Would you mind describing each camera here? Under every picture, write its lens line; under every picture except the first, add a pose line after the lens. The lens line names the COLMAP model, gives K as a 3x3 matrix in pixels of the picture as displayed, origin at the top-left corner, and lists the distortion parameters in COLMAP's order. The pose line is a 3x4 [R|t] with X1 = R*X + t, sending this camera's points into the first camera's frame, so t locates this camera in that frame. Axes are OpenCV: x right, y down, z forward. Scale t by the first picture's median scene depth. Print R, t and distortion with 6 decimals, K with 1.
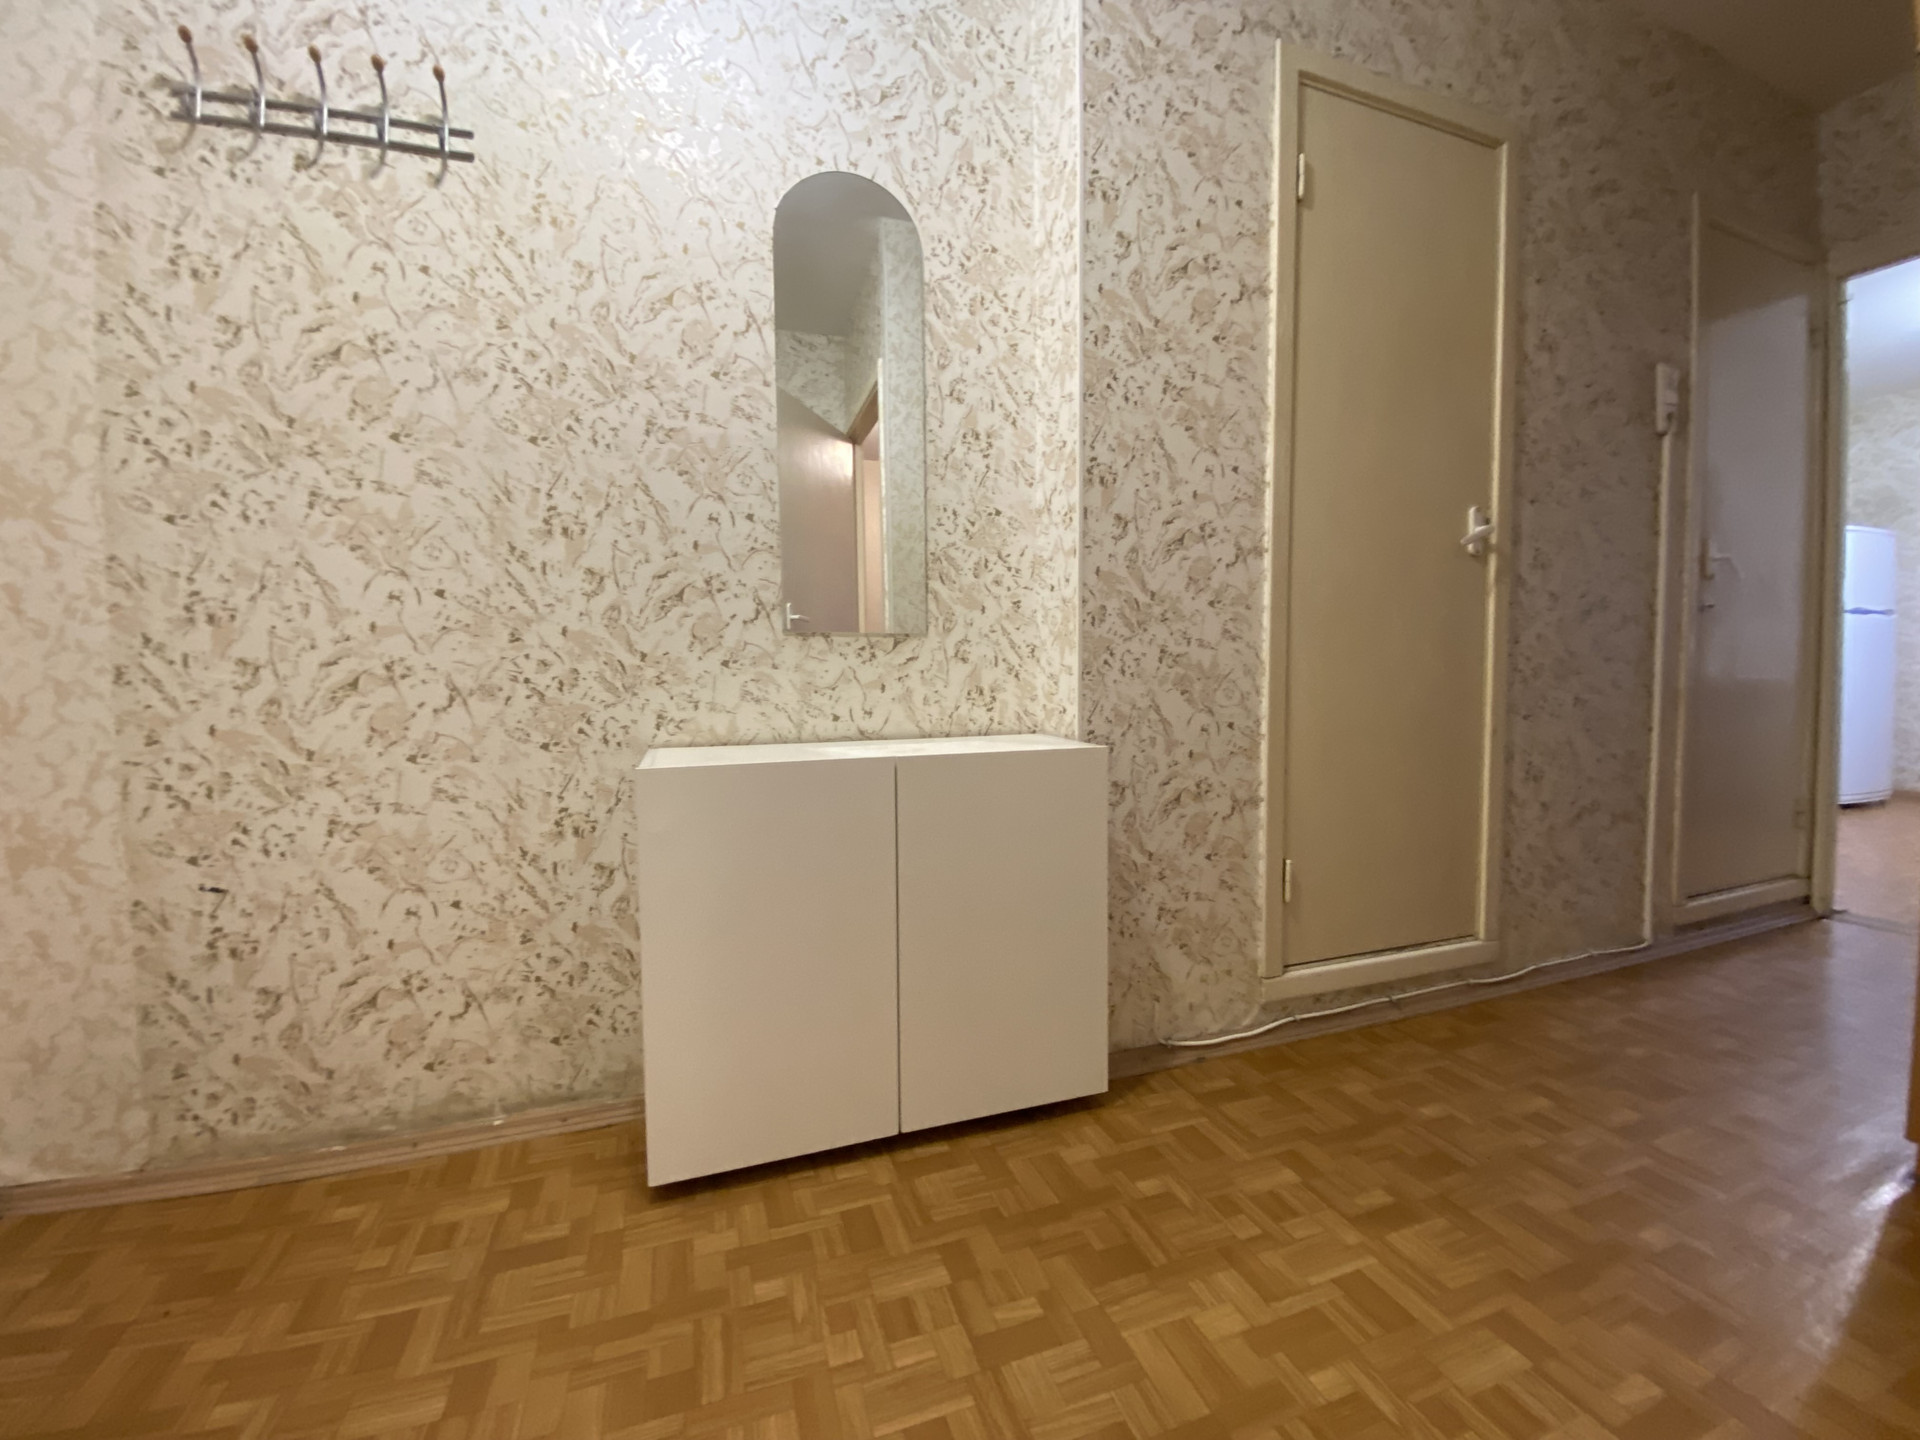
lens RADIAL K [[791.5, 0, 939.9], [0, 791.5, 713.9], [0, 0, 1]] dist [0.014733, -0.011774]
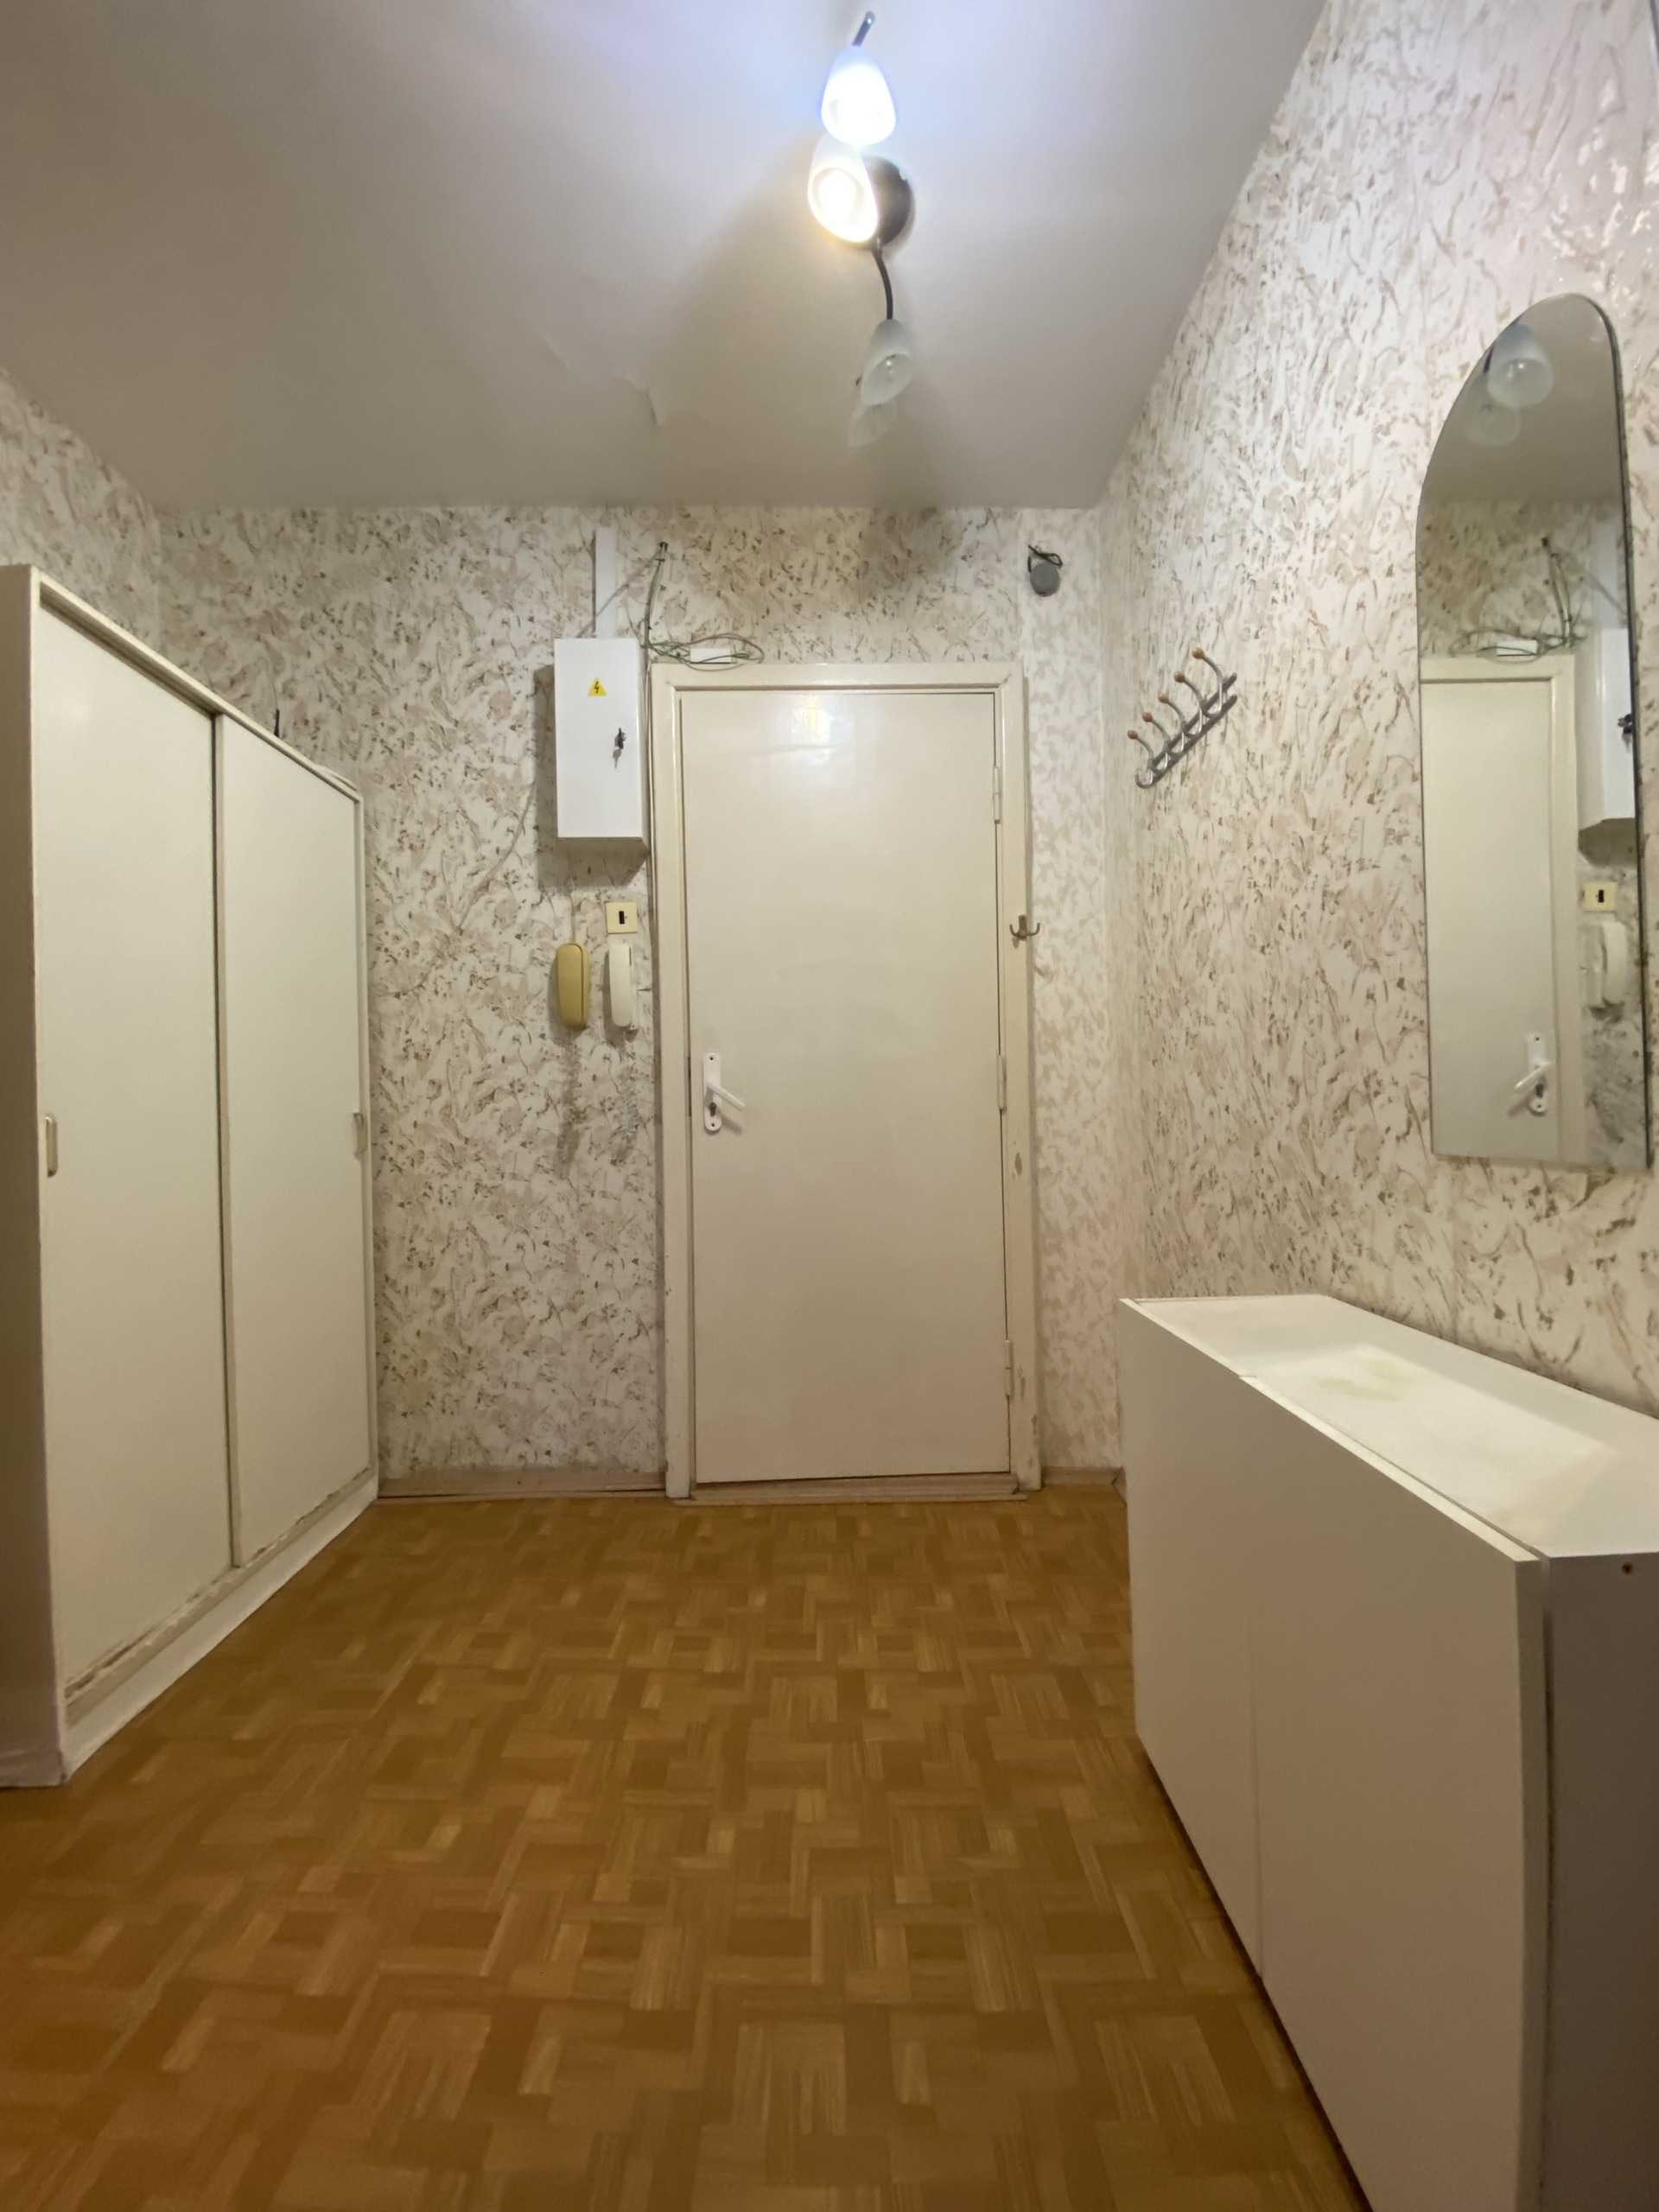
lens RADIAL K [[902.0, 0, 830.1], [0, 902.0, 1109.9], [0, 0, 1]] dist [0.003762, -0.000375]
pose [[-0.317832, 0.004934, -0.948134, 0.650809], [-0.032066, 0.999358, 0.015950, -0.138845], [0.947605, 0.035473, -0.317470, 0.795293]]
